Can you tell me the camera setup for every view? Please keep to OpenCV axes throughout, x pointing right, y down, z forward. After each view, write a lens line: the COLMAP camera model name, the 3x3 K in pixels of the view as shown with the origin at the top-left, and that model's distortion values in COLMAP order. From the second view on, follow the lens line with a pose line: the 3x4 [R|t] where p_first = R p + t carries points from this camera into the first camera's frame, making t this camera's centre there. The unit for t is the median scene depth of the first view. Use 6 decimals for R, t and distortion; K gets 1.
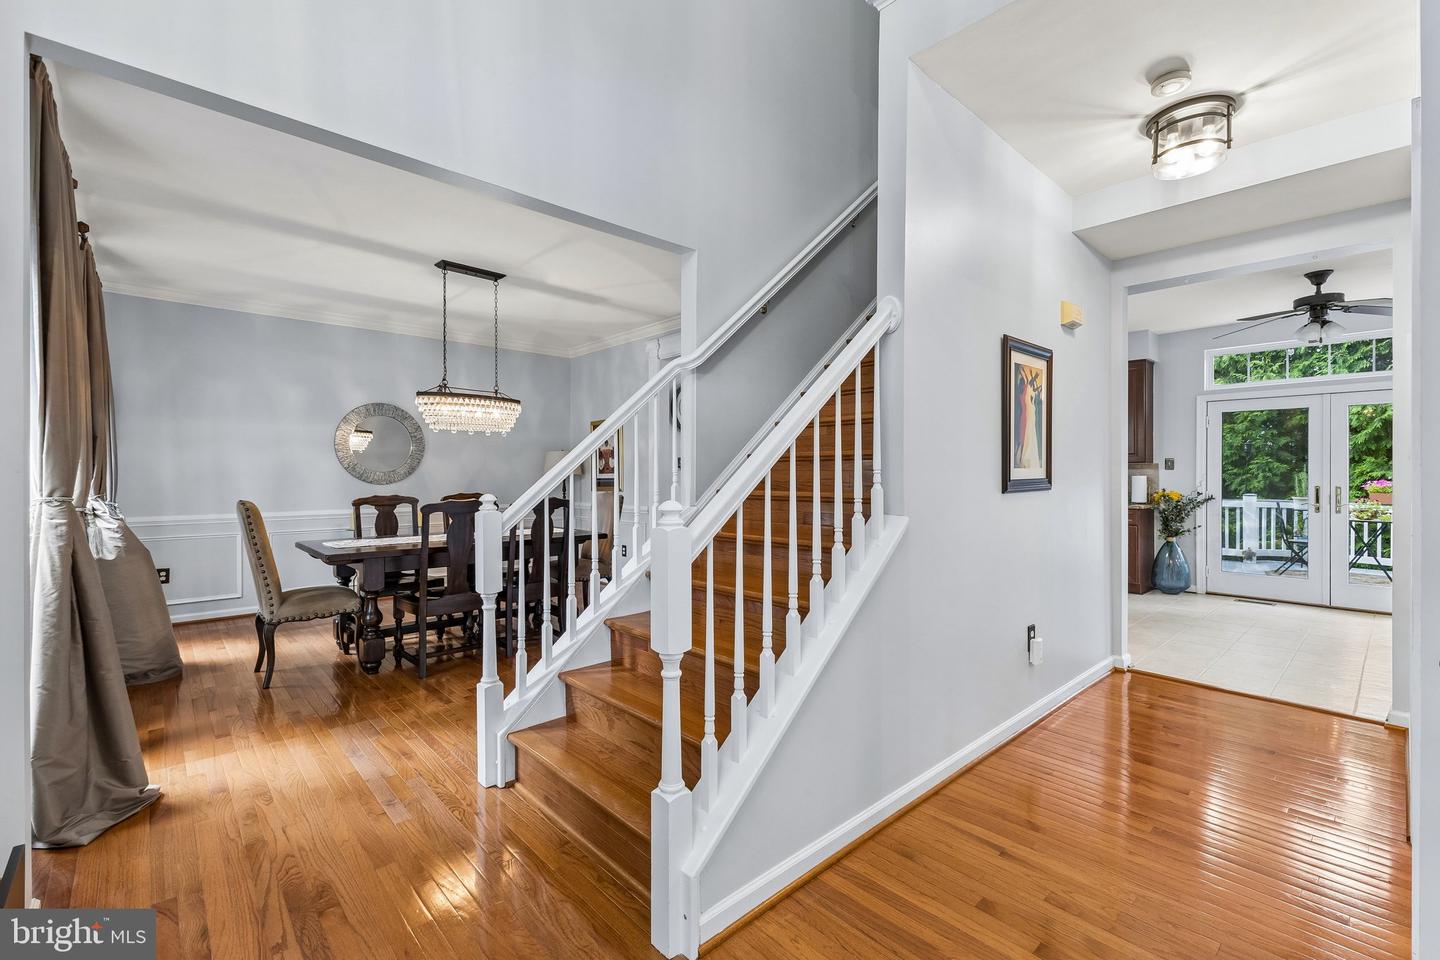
lens RADIAL K [[624.2, 0, 721.5], [0, 624.2, 482.2], [0, 0, 1]] dist [-0.000216, -0.001023]
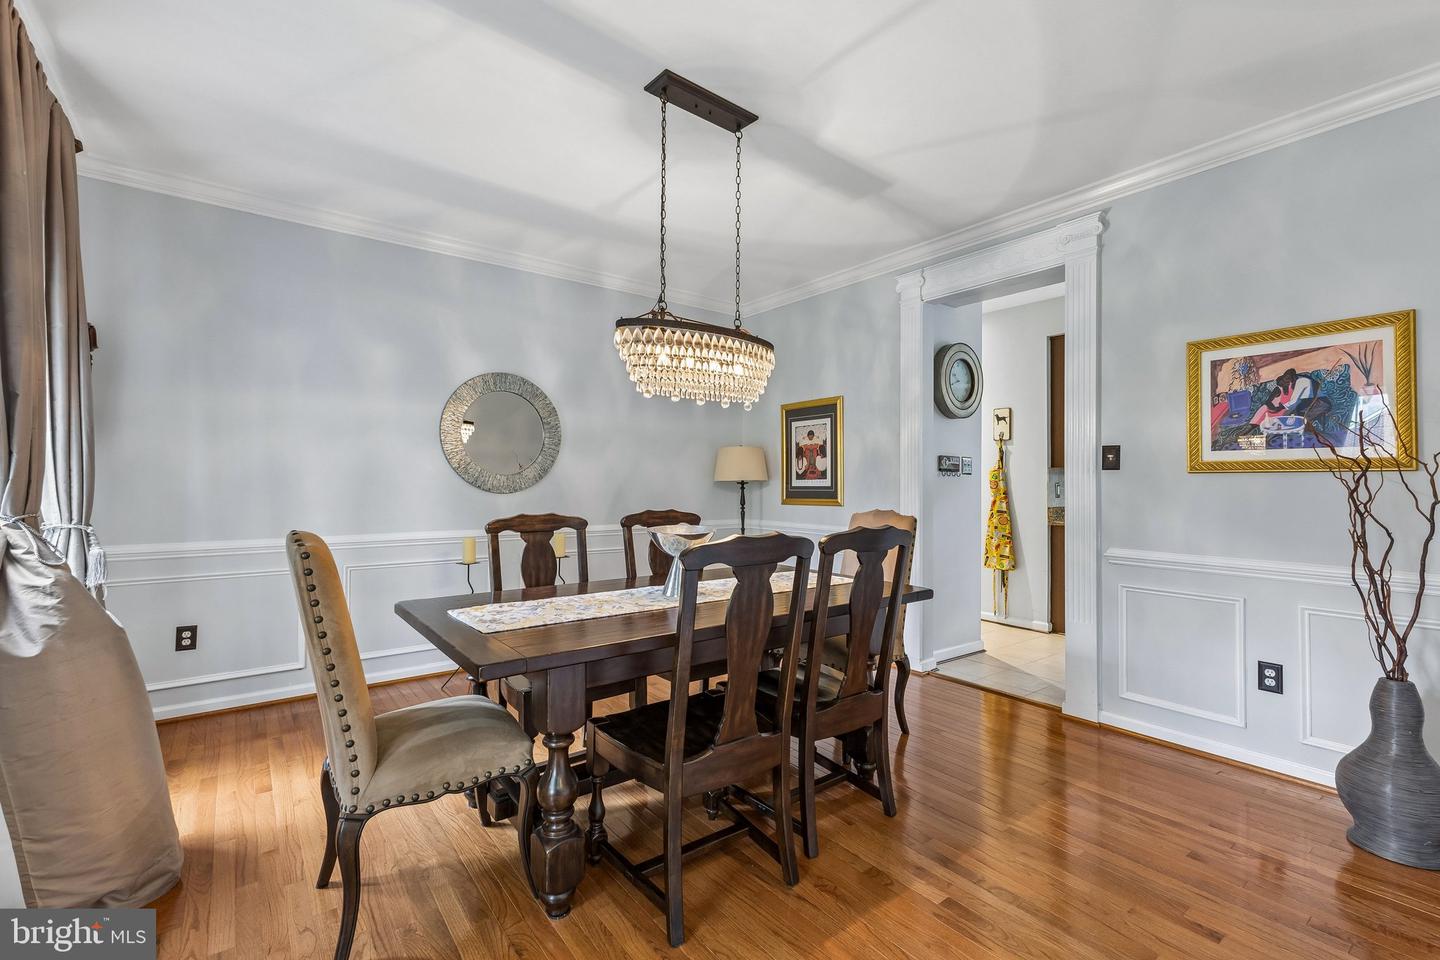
lens RADIAL K [[624.2, 0, 705.4], [0, 624.2, 480.5], [0, 0, 1]] dist [-0.000216, -0.001023]
pose [[0.995224, 0.004422, -0.097514, -0.325098], [-0.006057, 0.999846, -0.016478, -0.001347], [0.097426, 0.016989, 0.995098, 0.437289]]
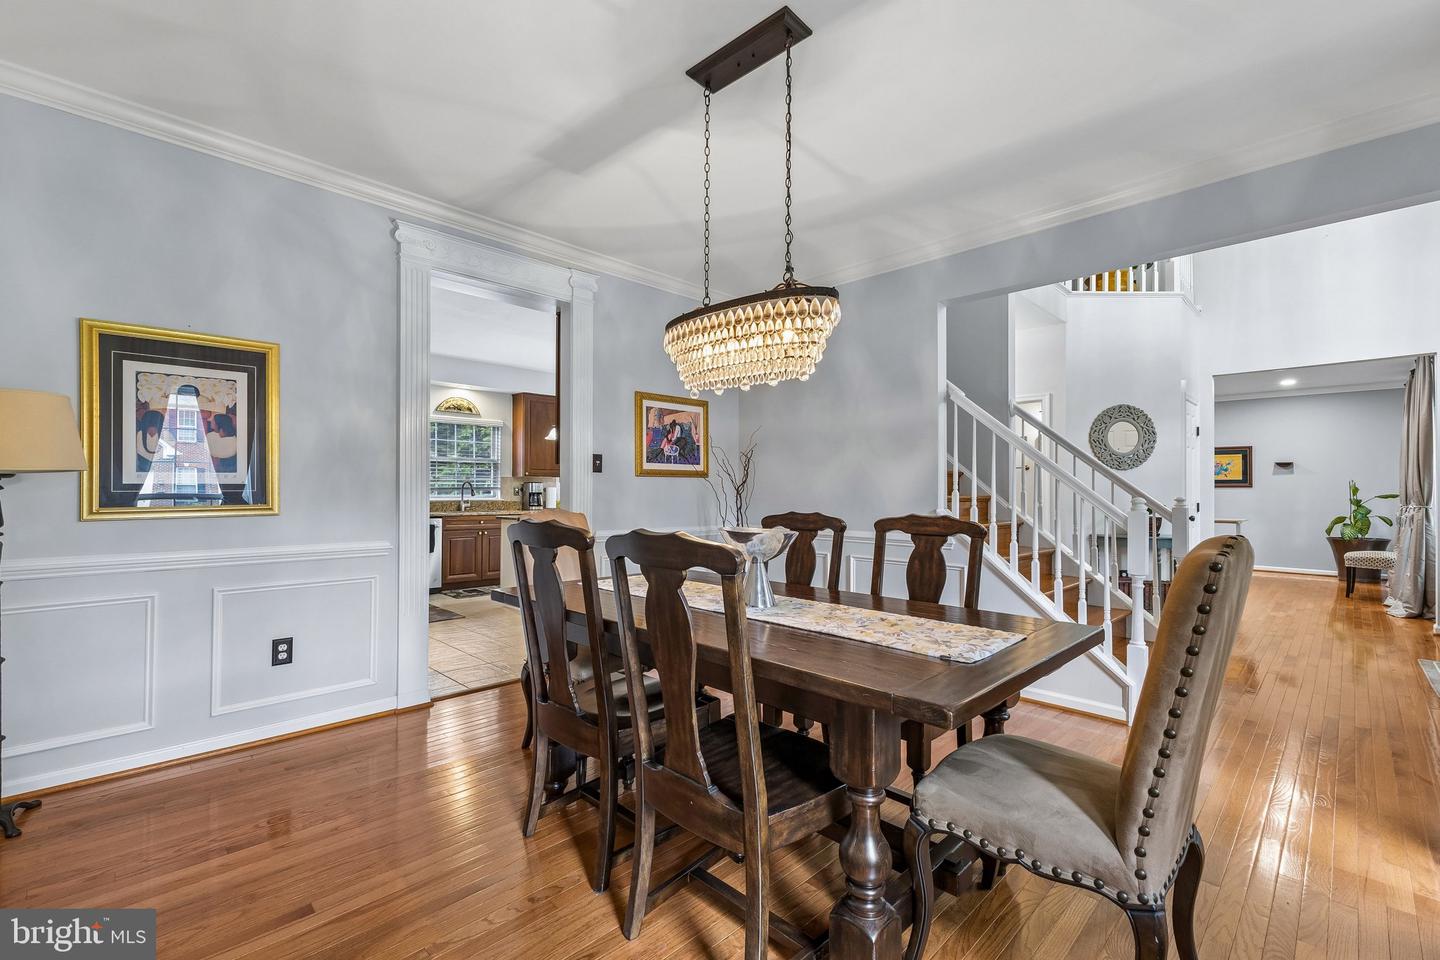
lens RADIAL K [[624.2, 0, 710.9], [0, 624.2, 485.5], [0, 0, 1]] dist [-0.000216, -0.001023]
pose [[-0.032448, -0.000178, 0.999473, -0.813462], [0.000634, 1.000000, 0.000198, -0.007079], [-0.999473, 0.000640, -0.032448, 0.961073]]
